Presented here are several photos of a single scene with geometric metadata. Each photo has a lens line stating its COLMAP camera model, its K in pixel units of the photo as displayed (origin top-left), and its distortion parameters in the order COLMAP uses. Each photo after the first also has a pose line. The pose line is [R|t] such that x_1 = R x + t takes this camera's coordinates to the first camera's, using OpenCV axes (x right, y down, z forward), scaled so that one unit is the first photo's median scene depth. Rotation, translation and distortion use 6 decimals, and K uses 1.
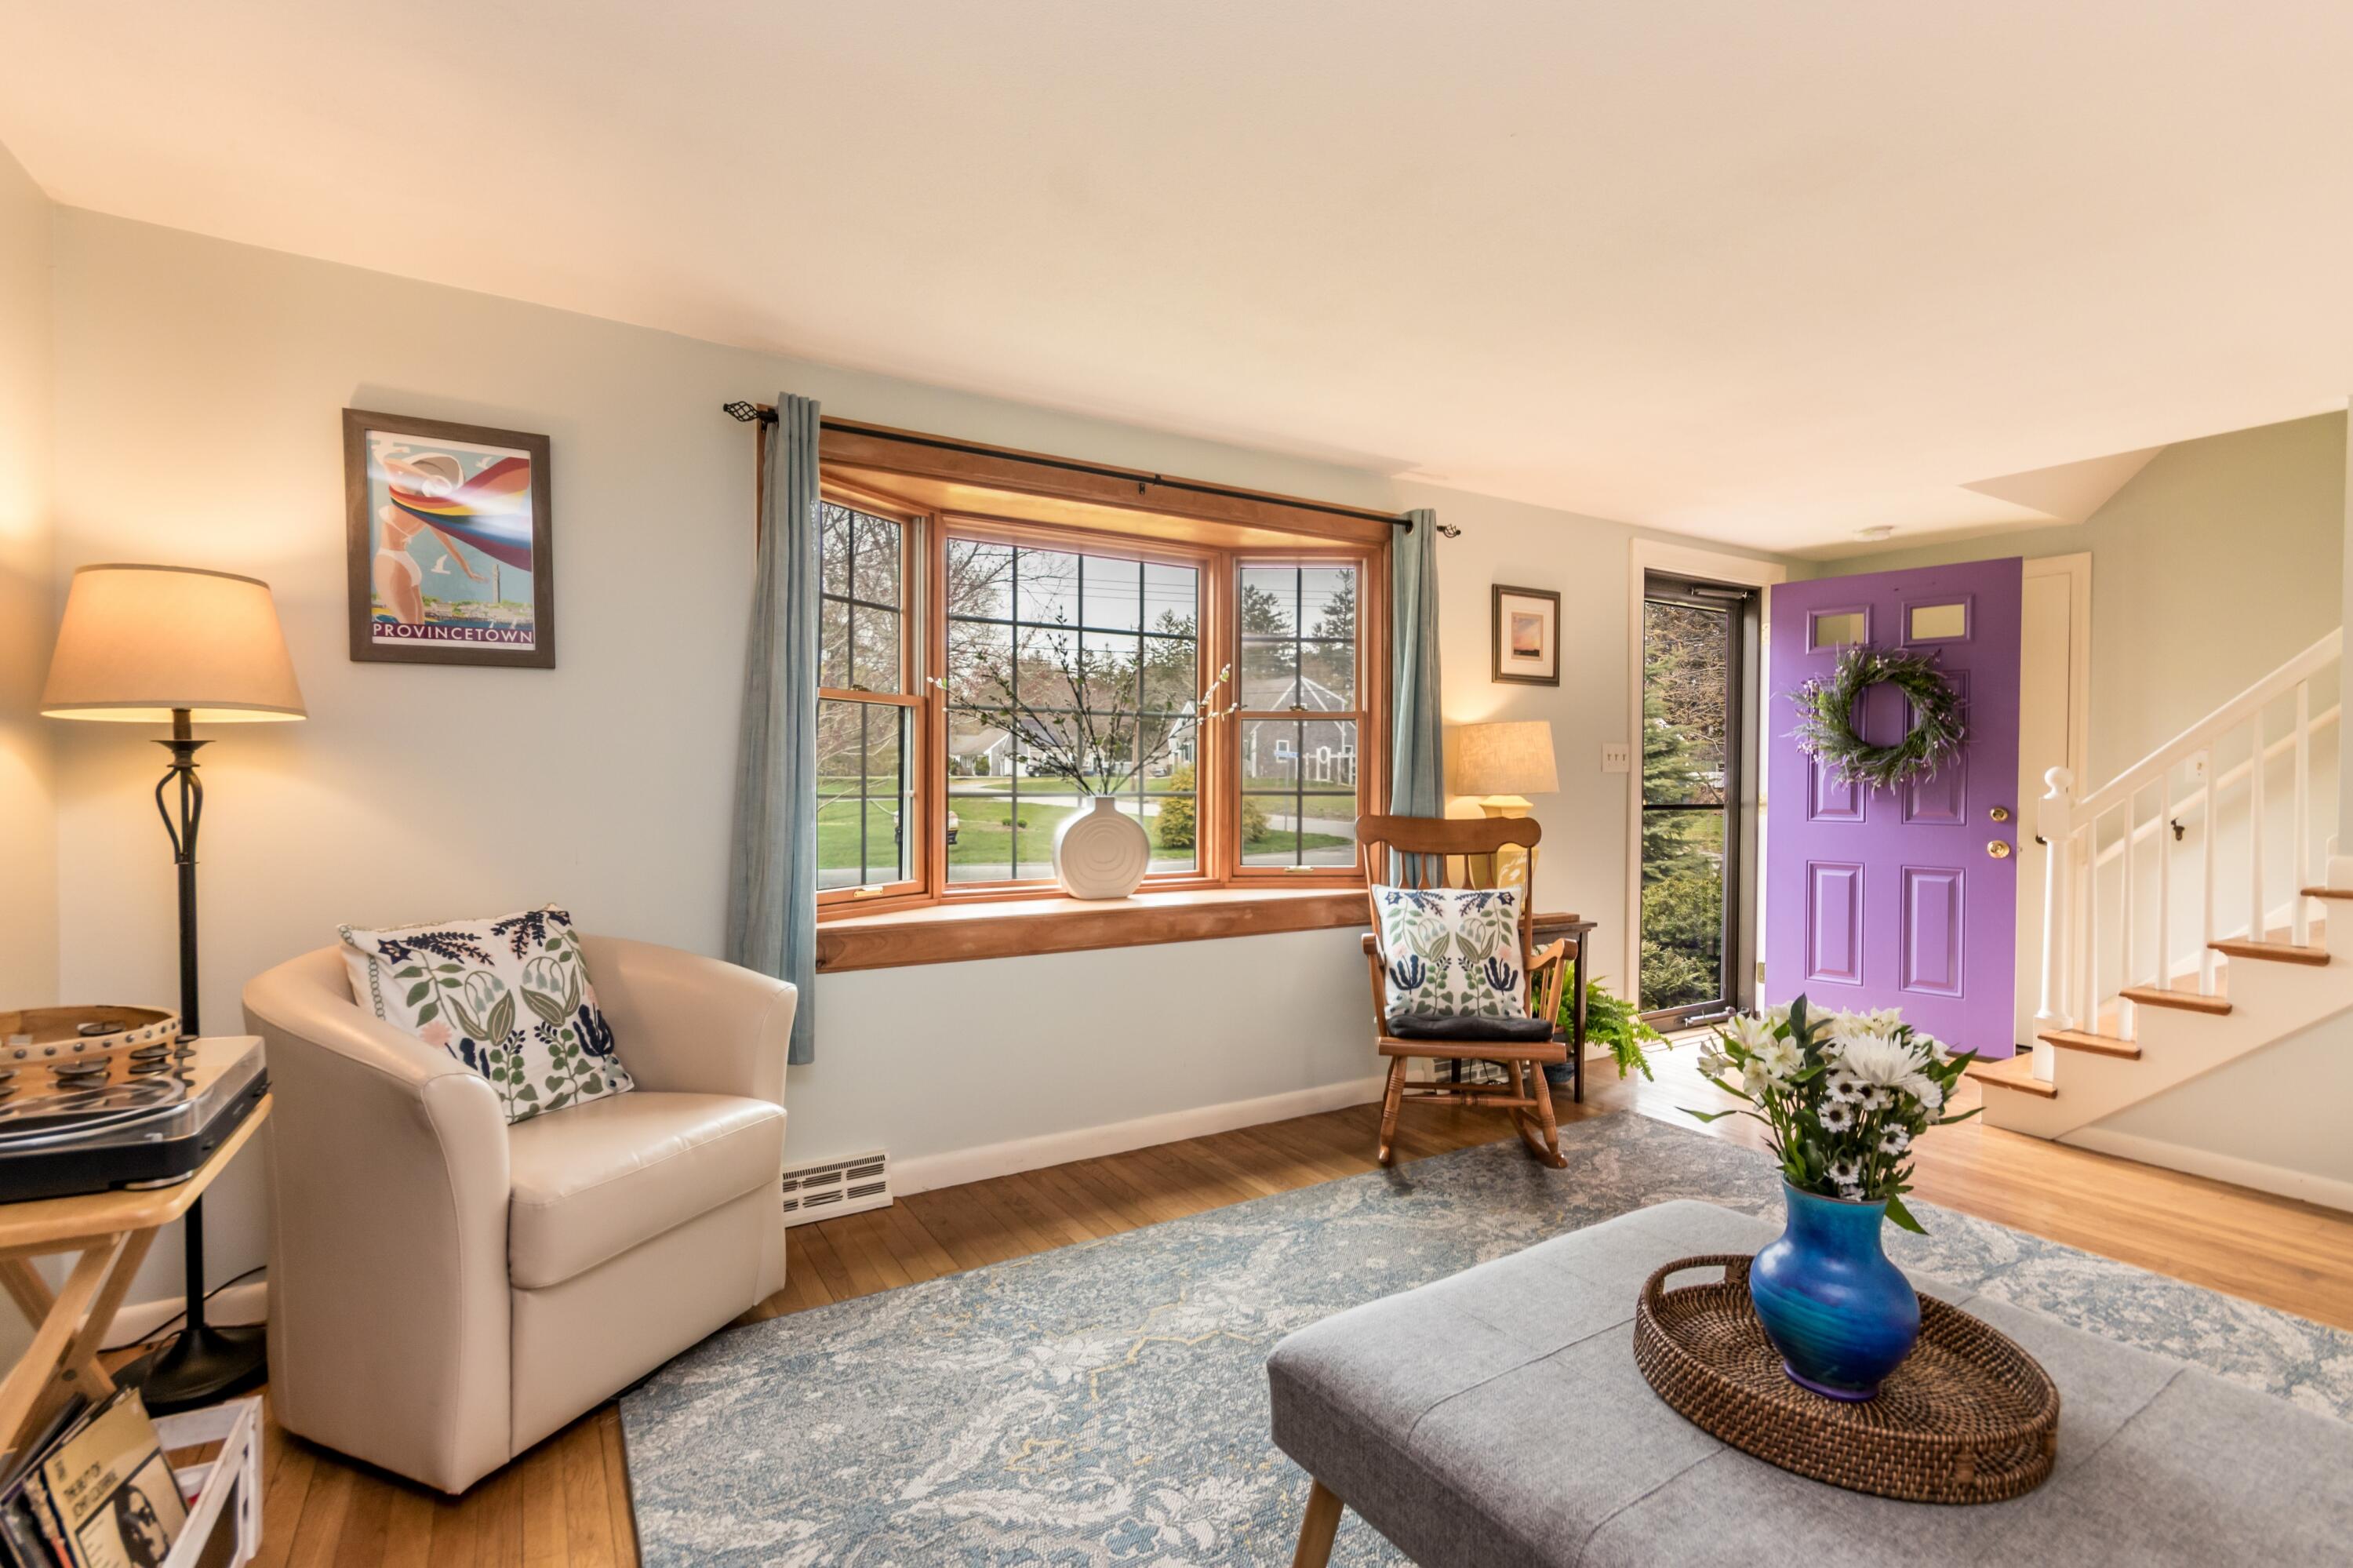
lens RADIAL K [[1080.1, 0, 1177.5], [0, 1080.1, 796.7], [0, 0, 1]] dist [-0.000442, 0.000276]
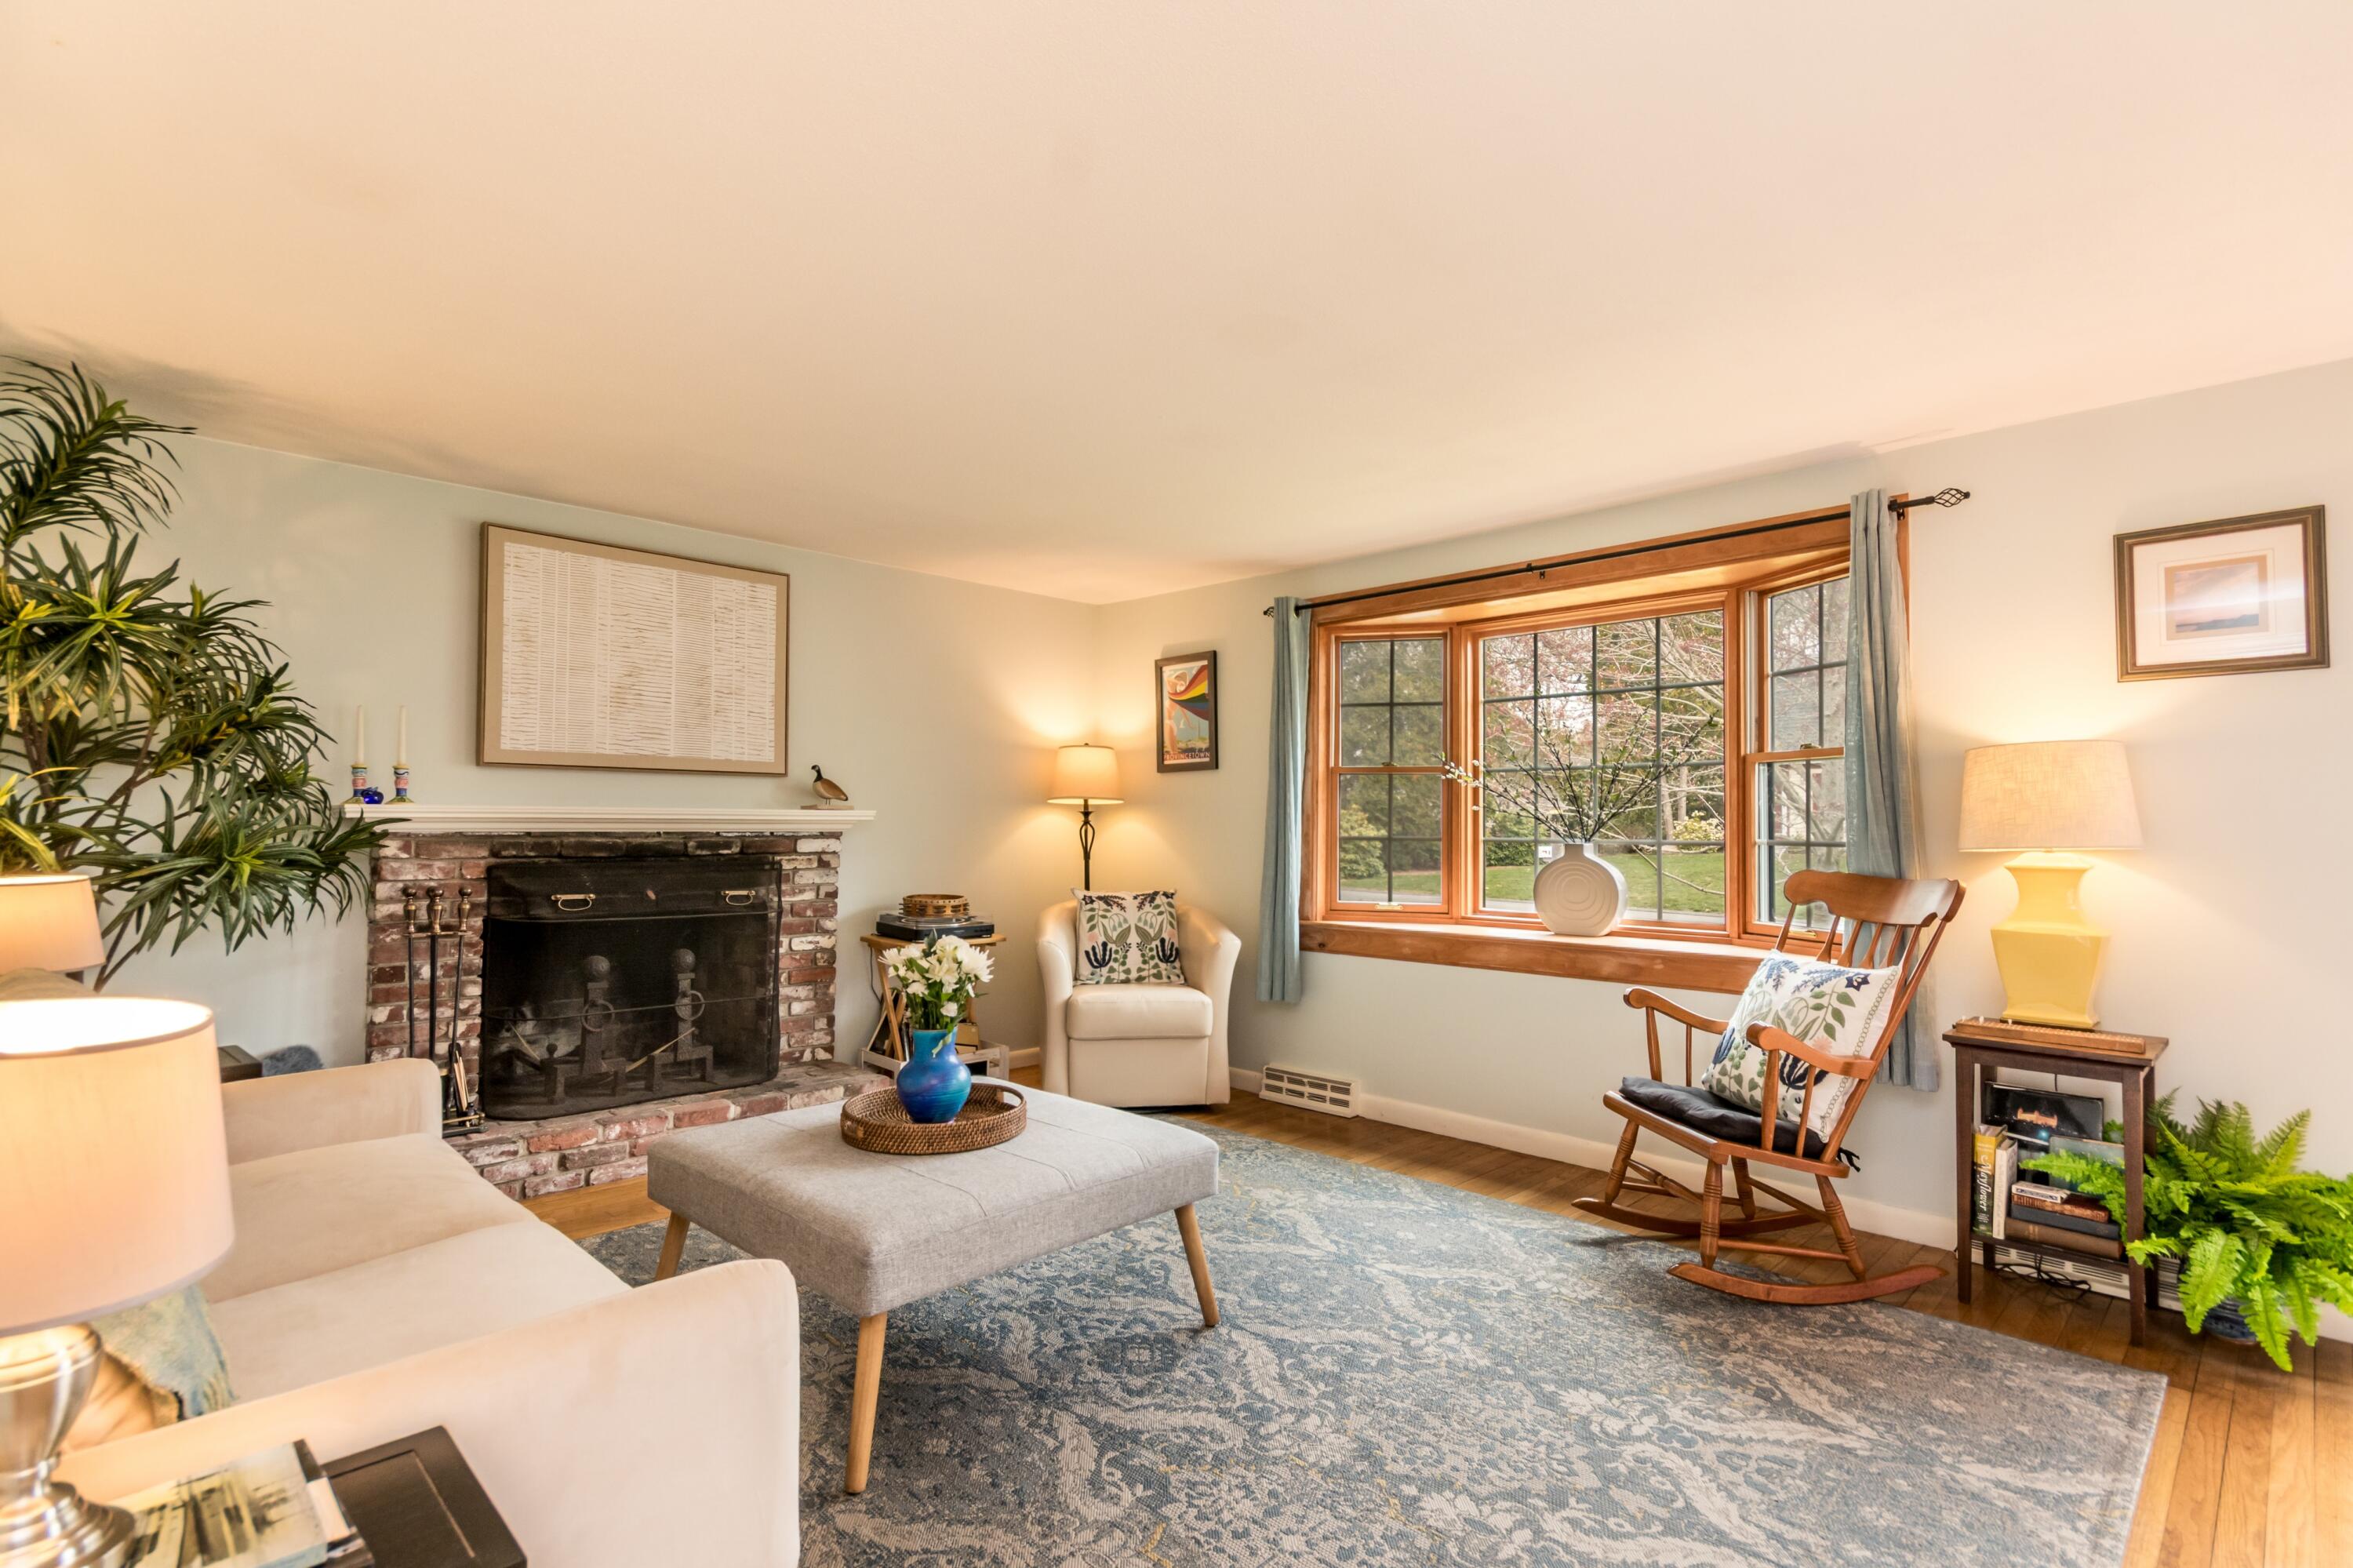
lens RADIAL K [[1112.7, 0, 1181.3], [0, 1112.7, 801.1], [0, 0, 1]] dist [0.001144, 0.000172]
pose [[0.249615, -0.024532, -0.968034, 1.136906], [-0.018393, 0.999379, -0.030069, -0.002329], [0.968170, 0.025310, 0.249009, 0.386749]]
